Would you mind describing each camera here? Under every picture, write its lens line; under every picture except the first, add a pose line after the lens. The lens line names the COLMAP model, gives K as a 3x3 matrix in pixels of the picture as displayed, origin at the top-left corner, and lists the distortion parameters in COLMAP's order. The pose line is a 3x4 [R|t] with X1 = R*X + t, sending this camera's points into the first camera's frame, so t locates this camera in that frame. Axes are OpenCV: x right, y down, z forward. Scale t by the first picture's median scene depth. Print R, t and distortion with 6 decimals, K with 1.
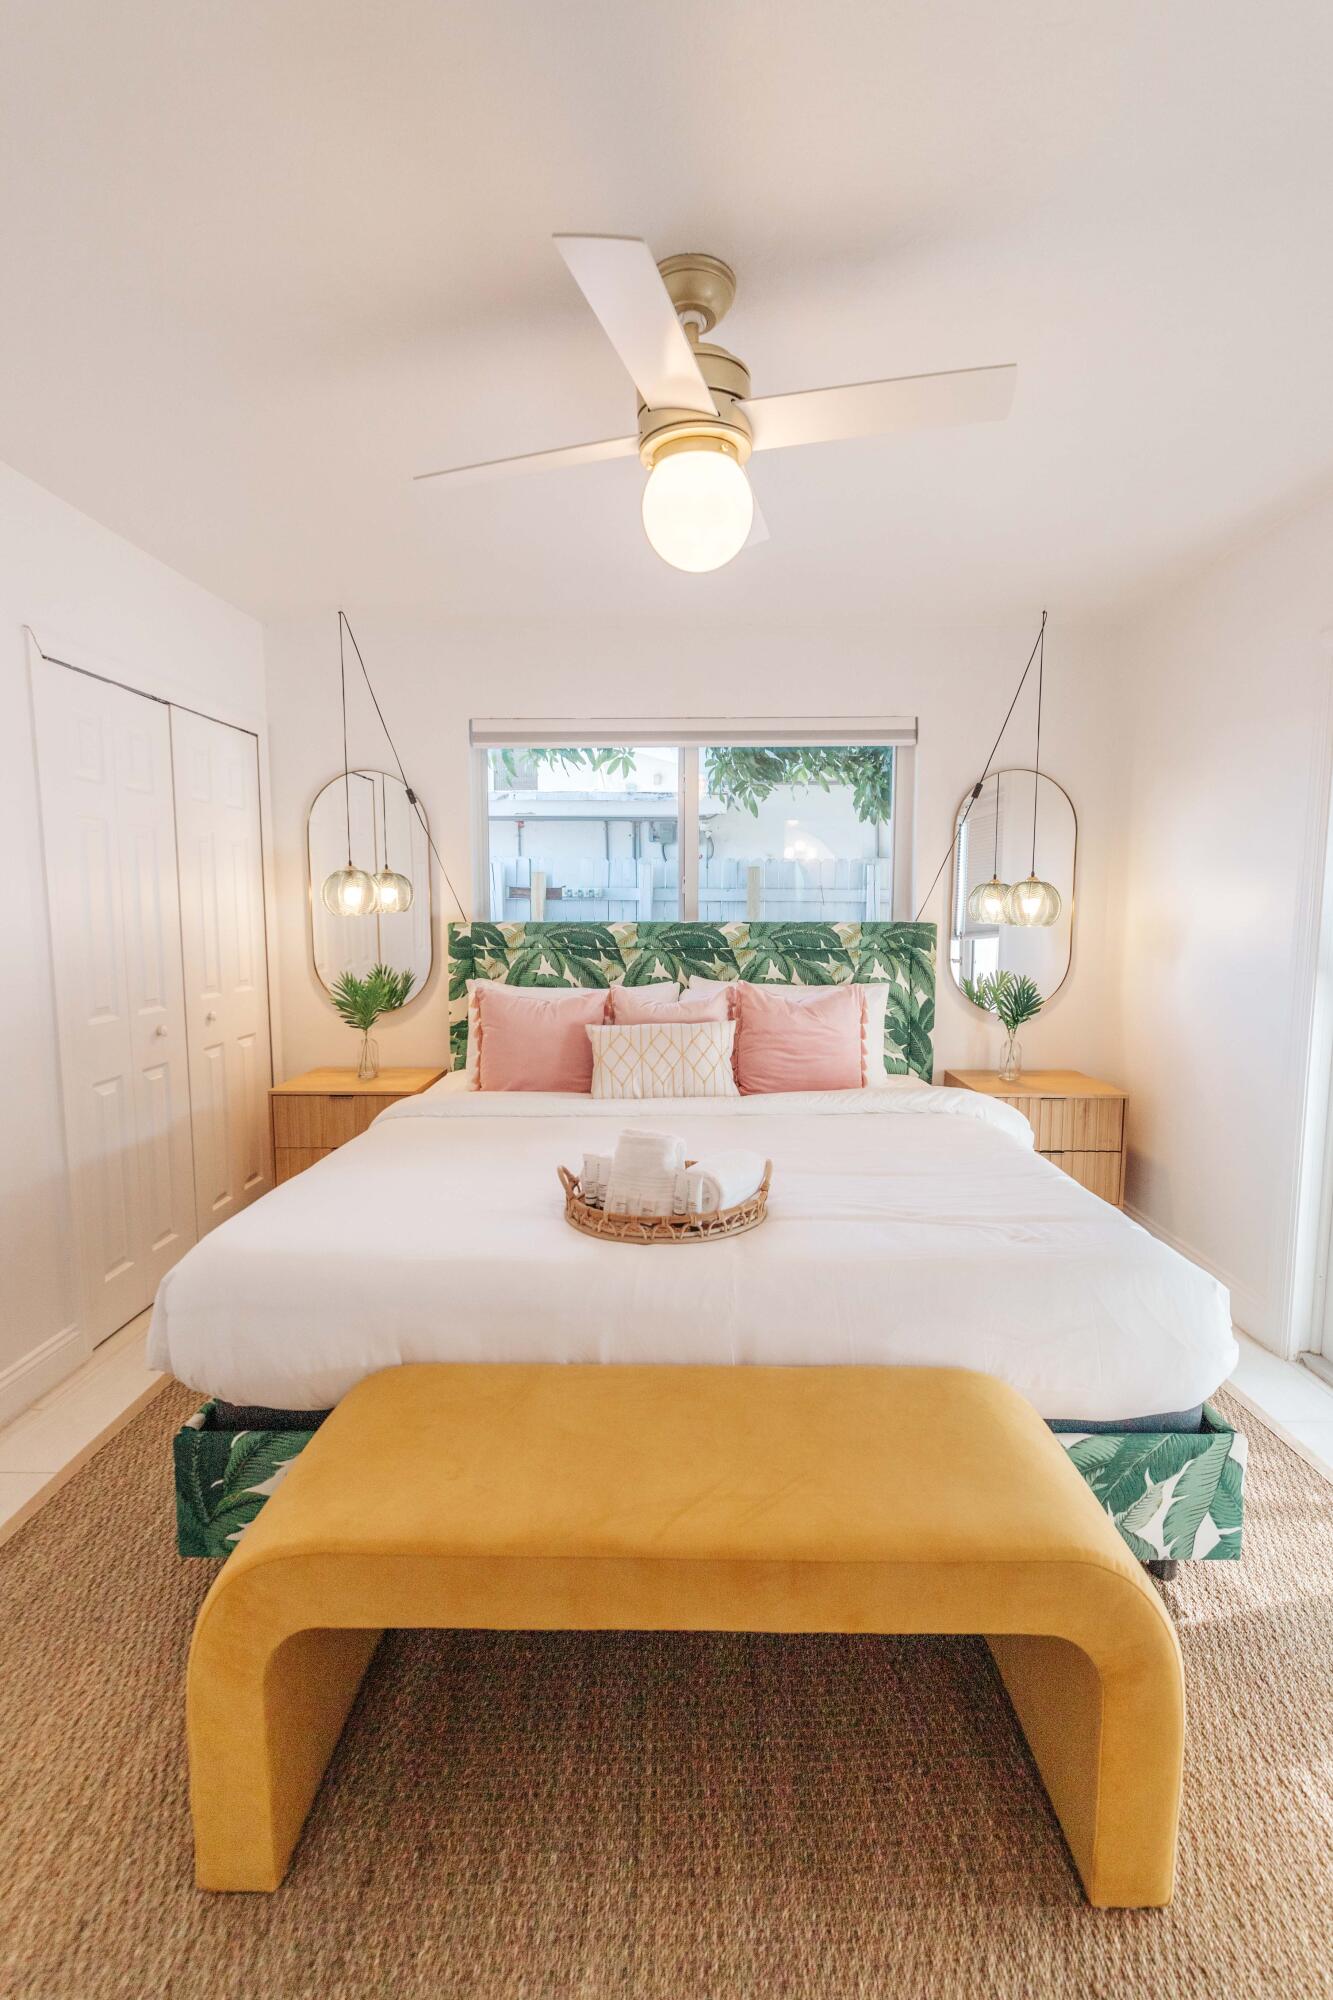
lens RADIAL K [[901.4, 0, 666.5], [0, 901.4, 1000.0], [0, 0, 1]] dist [-0.001696, -0.000279]
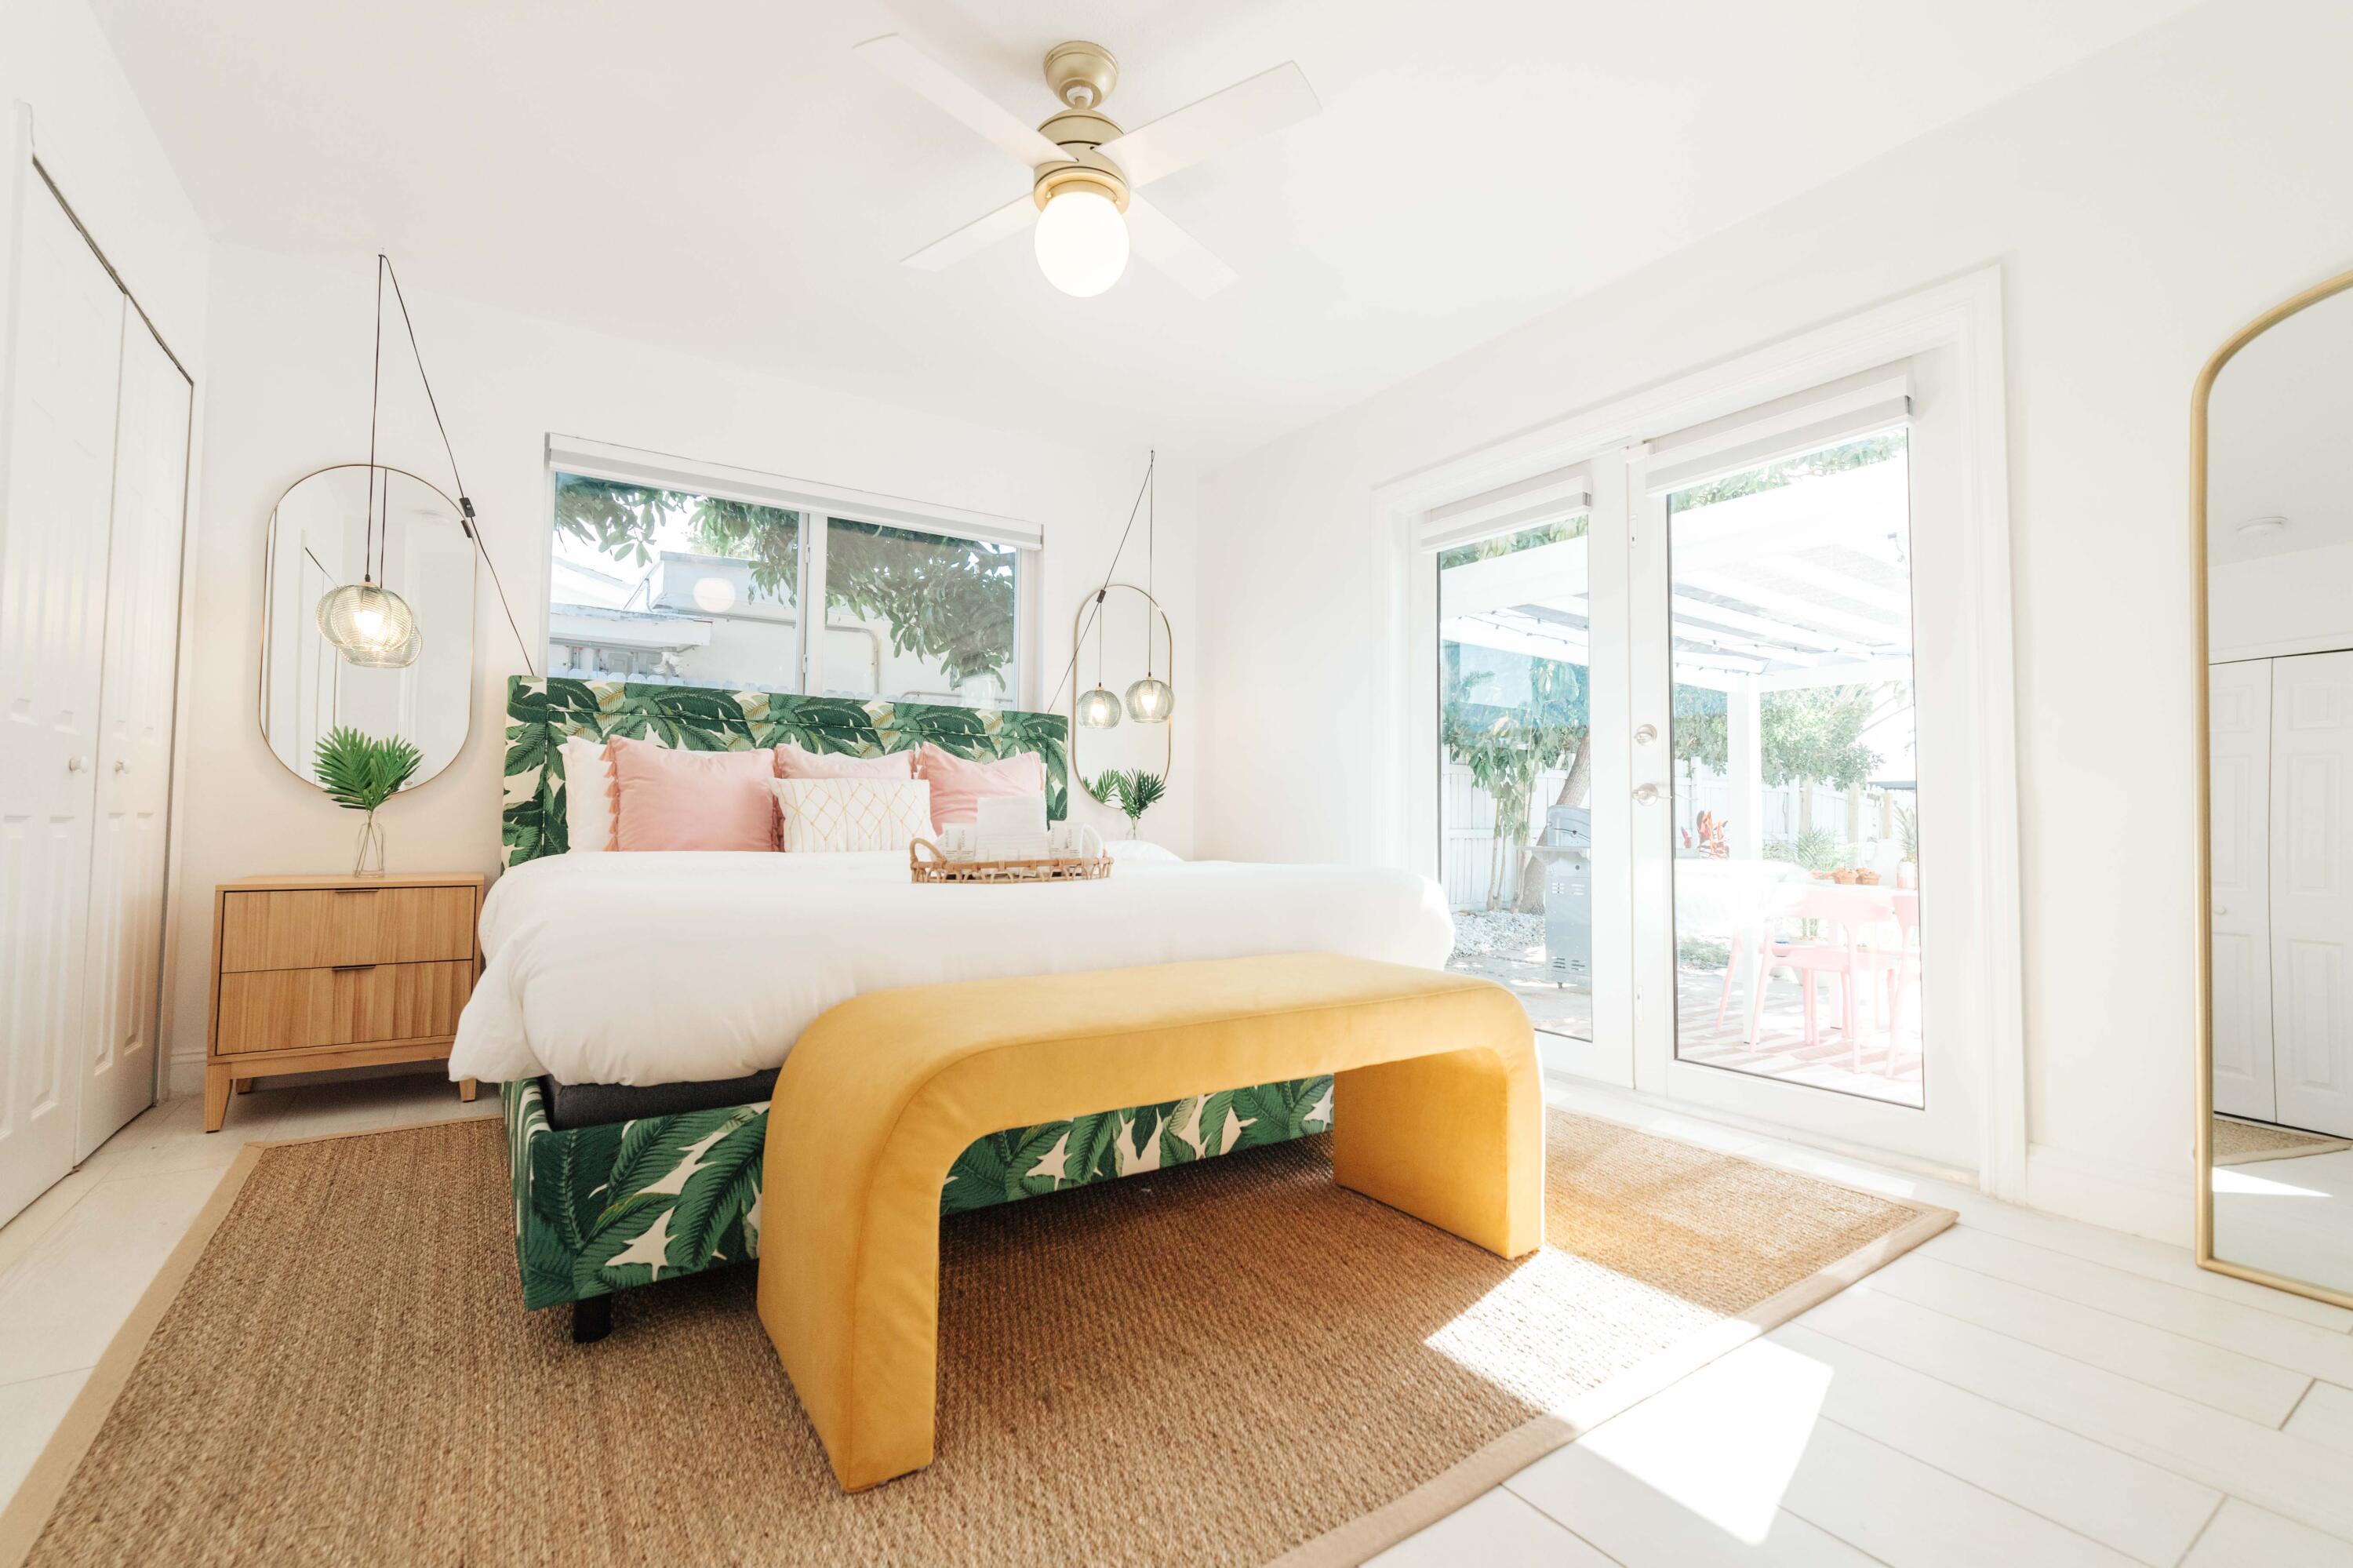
lens RADIAL K [[1043.6, 0, 1176.5], [0, 1043.6, 784.0], [0, 0, 1]] dist [-0.003937, -0.000517]
pose [[0.807883, 0.032549, 0.588444, -0.309041], [0.058713, 0.989061, -0.135316, 0.164207], [-0.586412, 0.143869, 0.797134, -0.034088]]
